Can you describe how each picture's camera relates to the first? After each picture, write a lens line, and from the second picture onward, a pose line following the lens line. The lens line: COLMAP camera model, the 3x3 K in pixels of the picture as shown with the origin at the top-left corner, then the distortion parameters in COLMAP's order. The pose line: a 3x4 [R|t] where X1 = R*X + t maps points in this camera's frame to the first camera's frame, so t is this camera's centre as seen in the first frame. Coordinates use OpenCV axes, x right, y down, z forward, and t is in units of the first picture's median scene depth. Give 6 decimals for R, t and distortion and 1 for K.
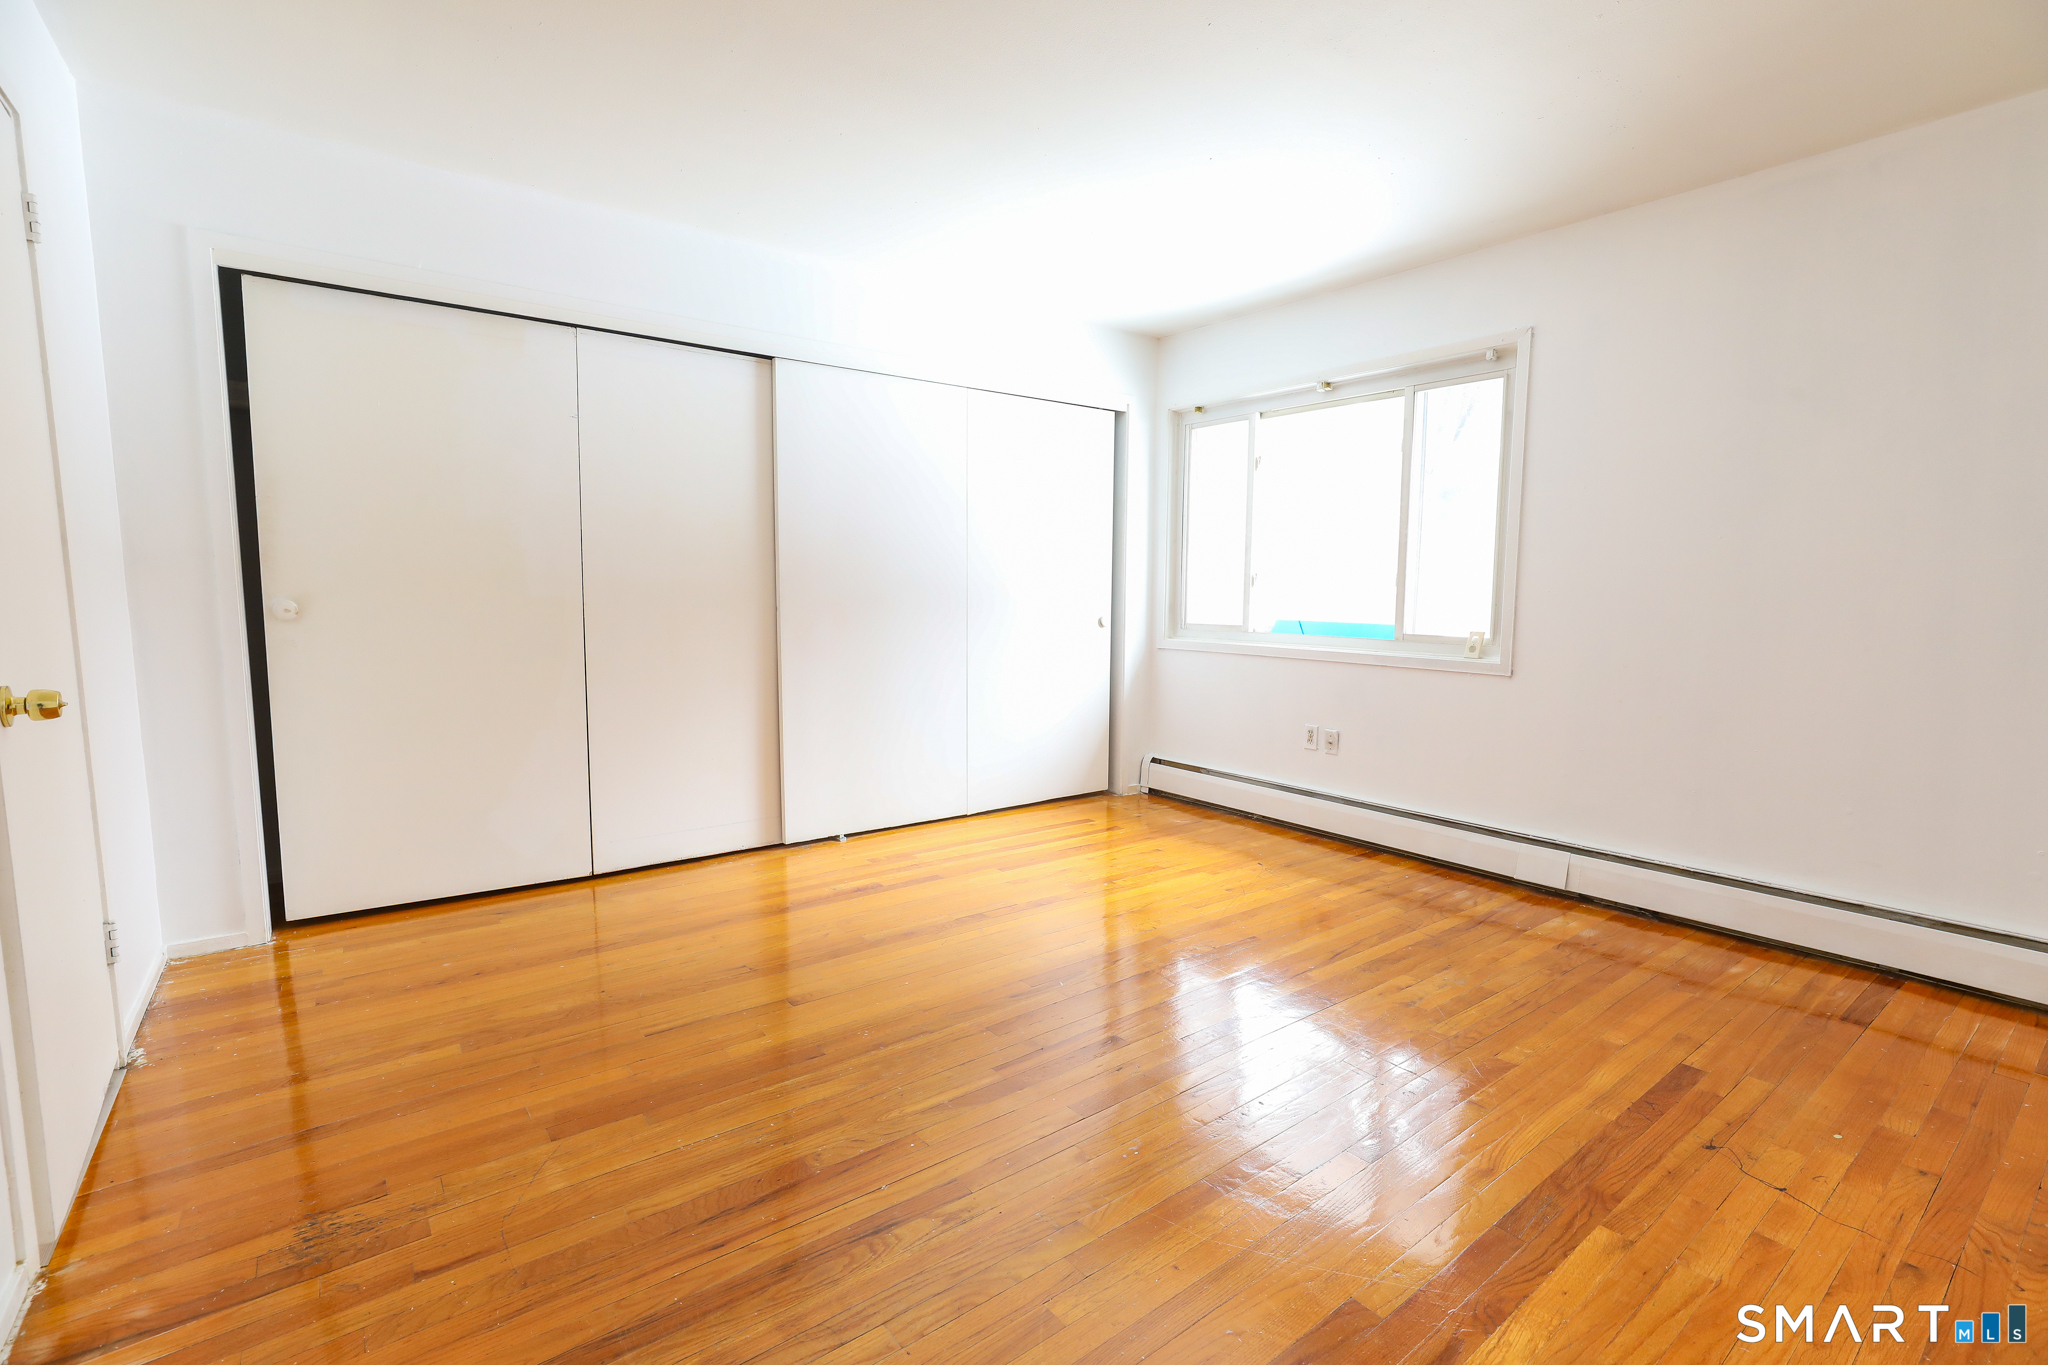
lens RADIAL K [[928.4, 0, 1030.7], [0, 928.4, 682.9], [0, 0, 1]] dist [-0.028689, 0.010299]
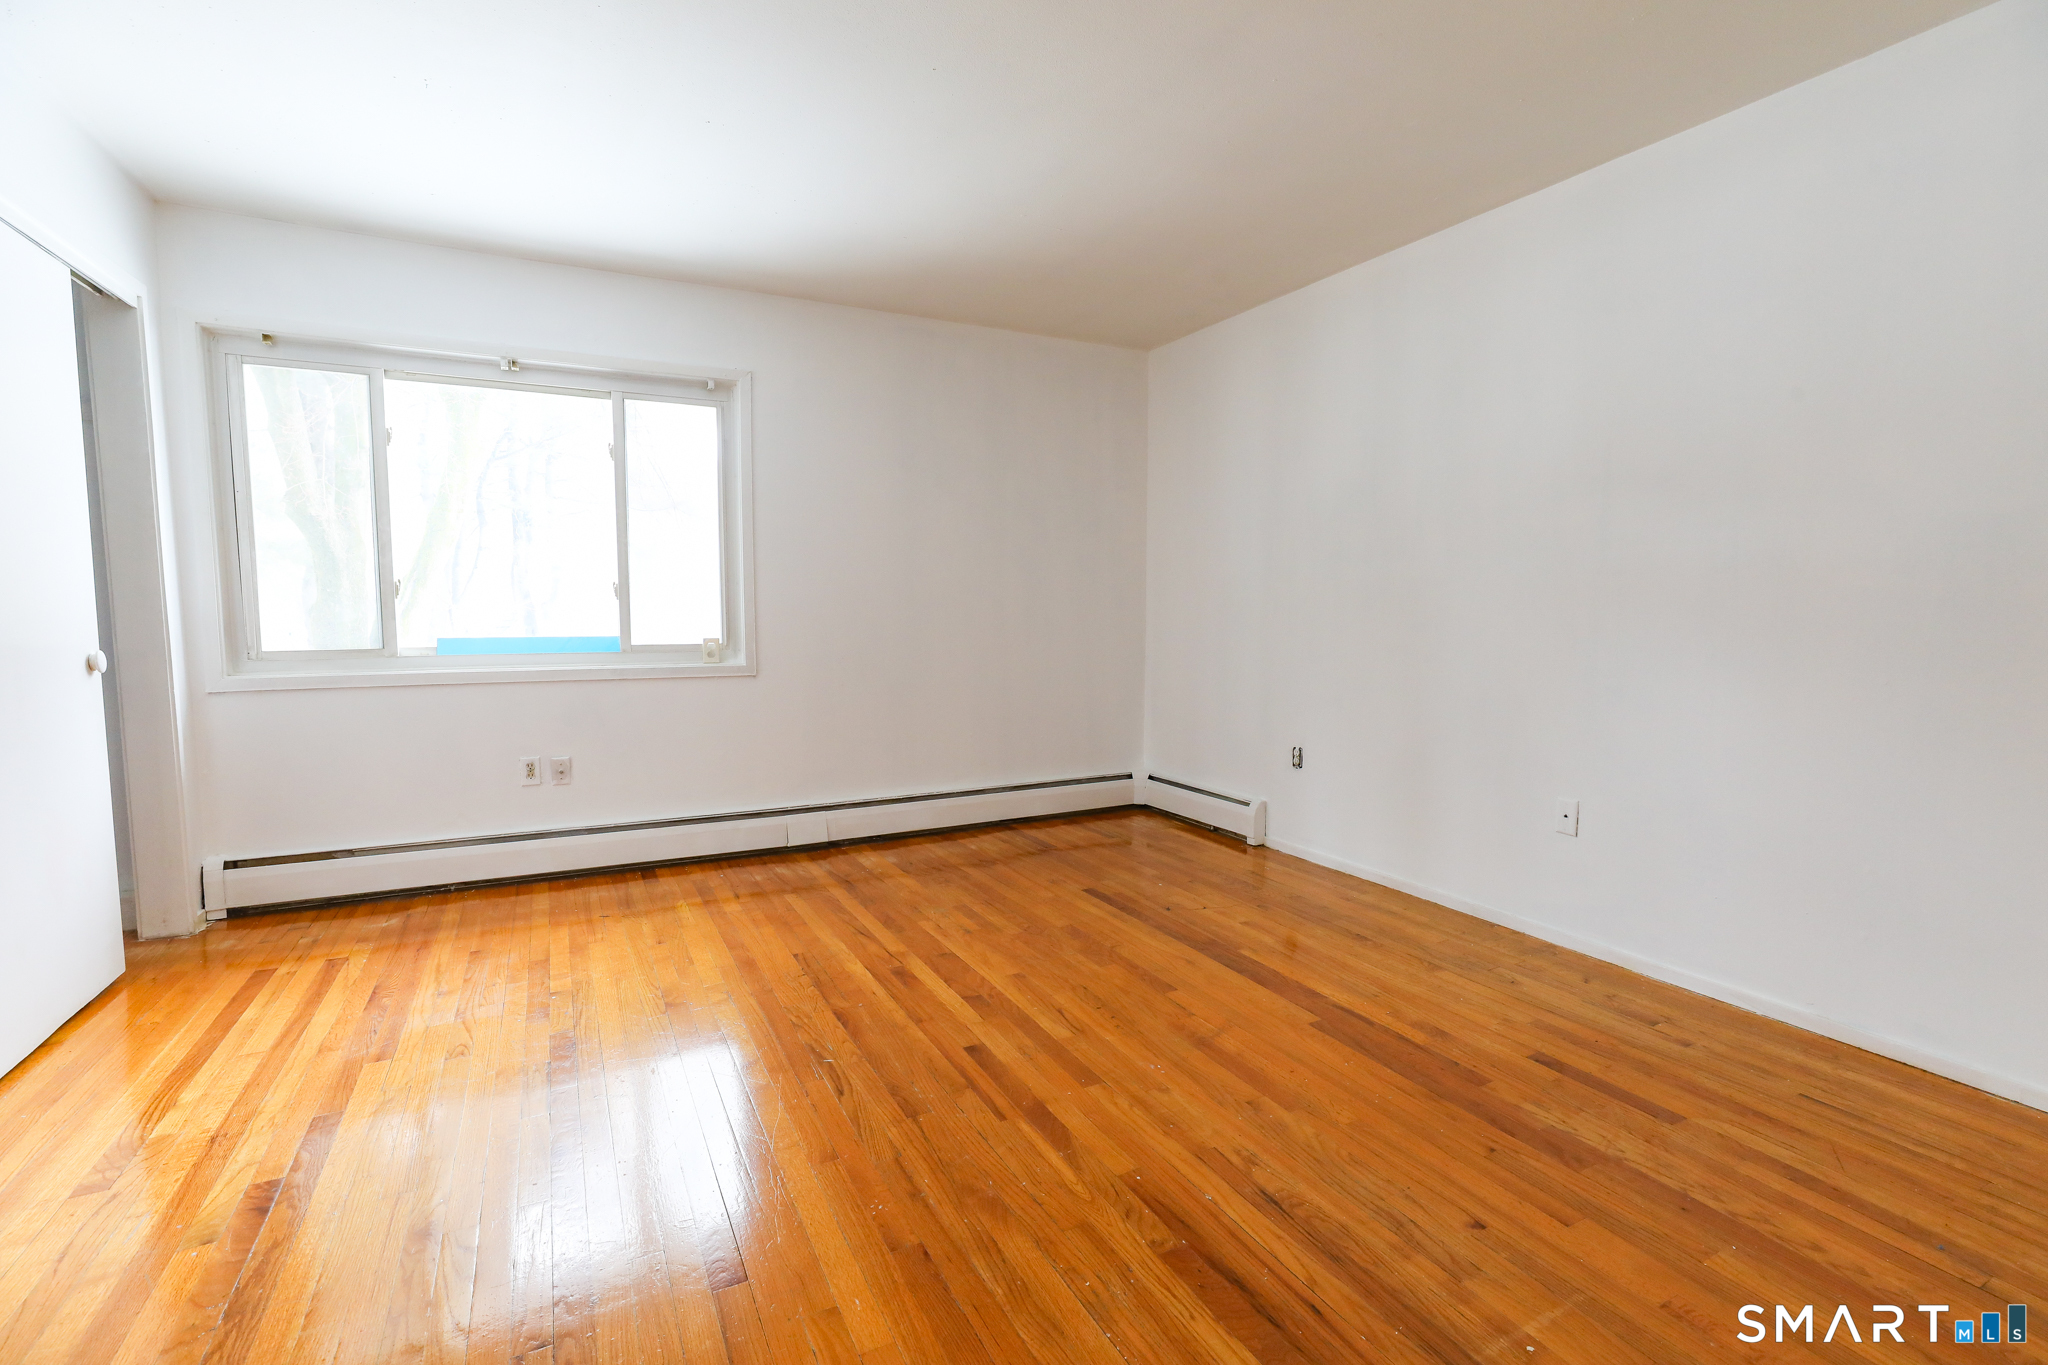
lens RADIAL K [[928.4, 0, 1030.7], [0, 928.4, 682.9], [0, 0, 1]] dist [-0.028689, 0.010299]
pose [[0.172834, -0.090501, 0.980784, -0.552405], [0.098060, 0.992404, 0.074293, -0.050796], [-0.980058, 0.083336, 0.180395, 0.471007]]
